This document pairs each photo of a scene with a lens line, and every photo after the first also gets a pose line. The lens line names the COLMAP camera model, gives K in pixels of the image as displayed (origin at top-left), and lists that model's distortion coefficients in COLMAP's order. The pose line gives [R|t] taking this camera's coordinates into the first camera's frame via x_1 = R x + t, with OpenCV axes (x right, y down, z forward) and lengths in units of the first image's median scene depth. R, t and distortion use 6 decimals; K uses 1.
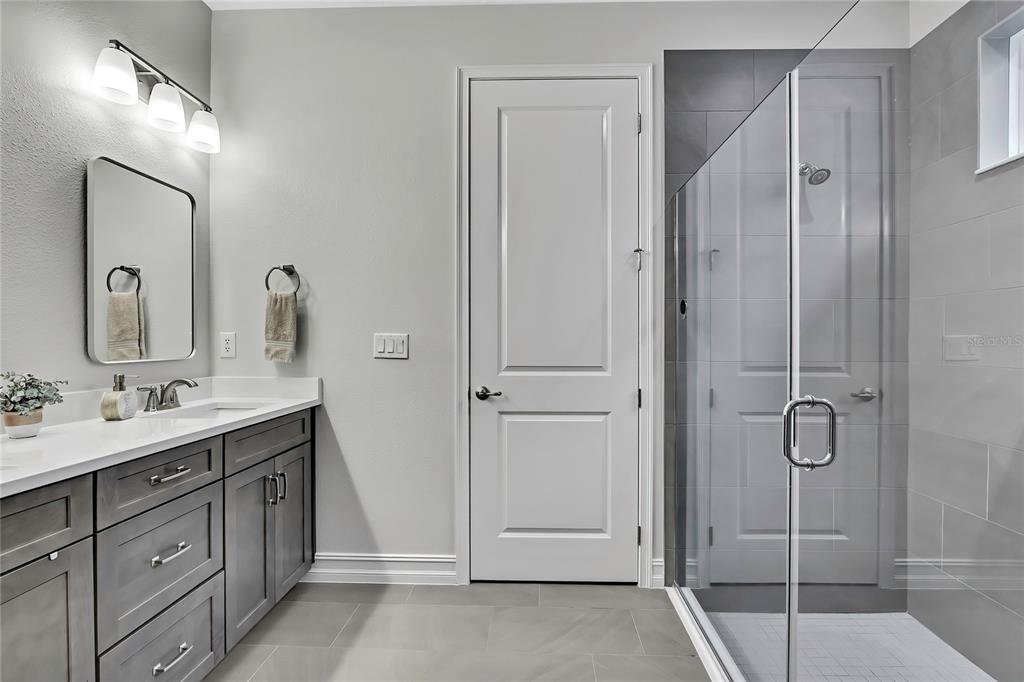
lens RADIAL K [[464.0, 0, 529.1], [0, 464.0, 339.6], [0, 0, 1]] dist [-0.003784, -0.001422]
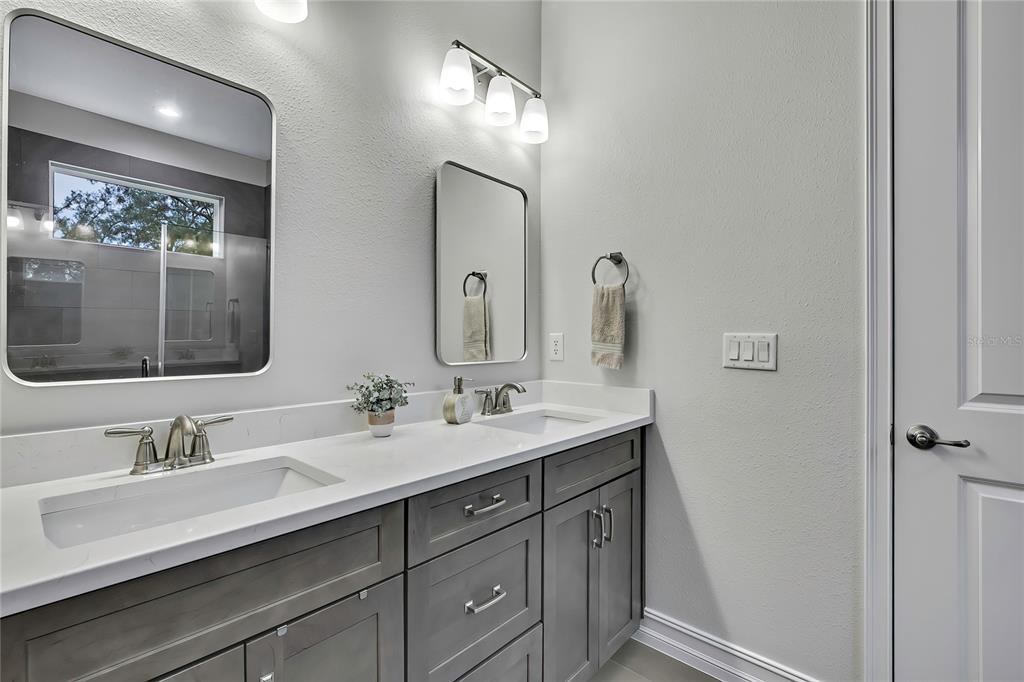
lens RADIAL K [[455.6, 0, 512.0], [0, 455.6, 341.0], [0, 0, 1]] dist [-0.001318, -0.035870]
pose [[0.761461, 0.004056, -0.648198, -0.140711], [-0.001690, 0.999989, 0.004271, -0.004353], [0.648209, -0.002157, 0.761460, 0.275309]]
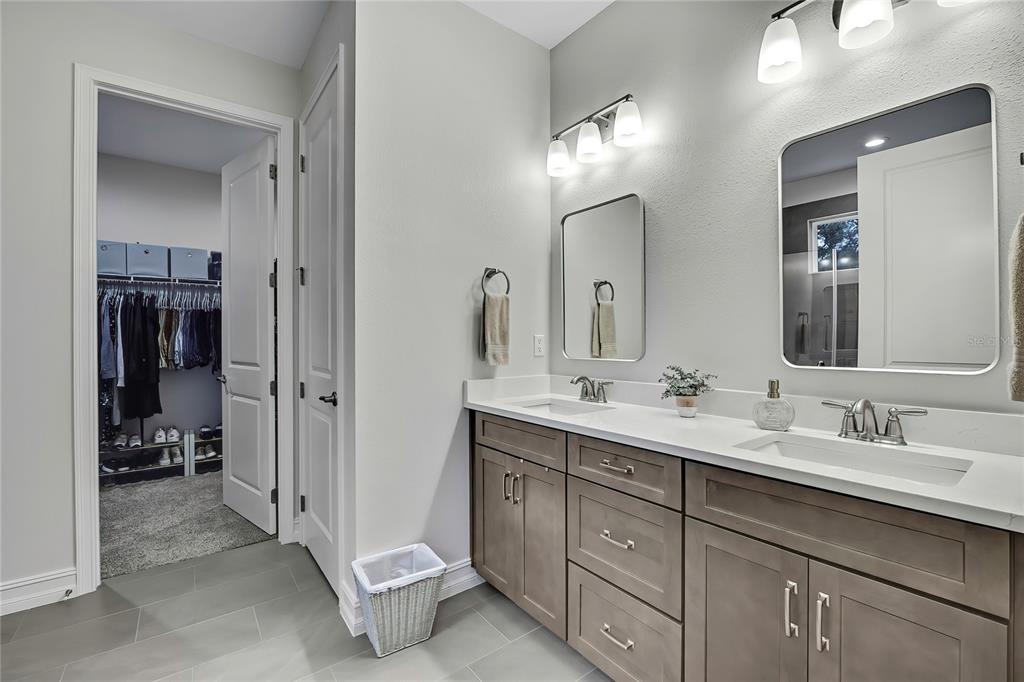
lens RADIAL K [[437.6, 0, 512.0], [0, 437.6, 341.0], [0, 0, 1]] dist [-0.002490, -0.000230]
pose [[-0.785306, 0.004679, -0.619090, 0.033777], [0.005398, 0.999985, 0.000710, -0.003582], [0.619084, -0.002784, -0.785320, 1.099758]]
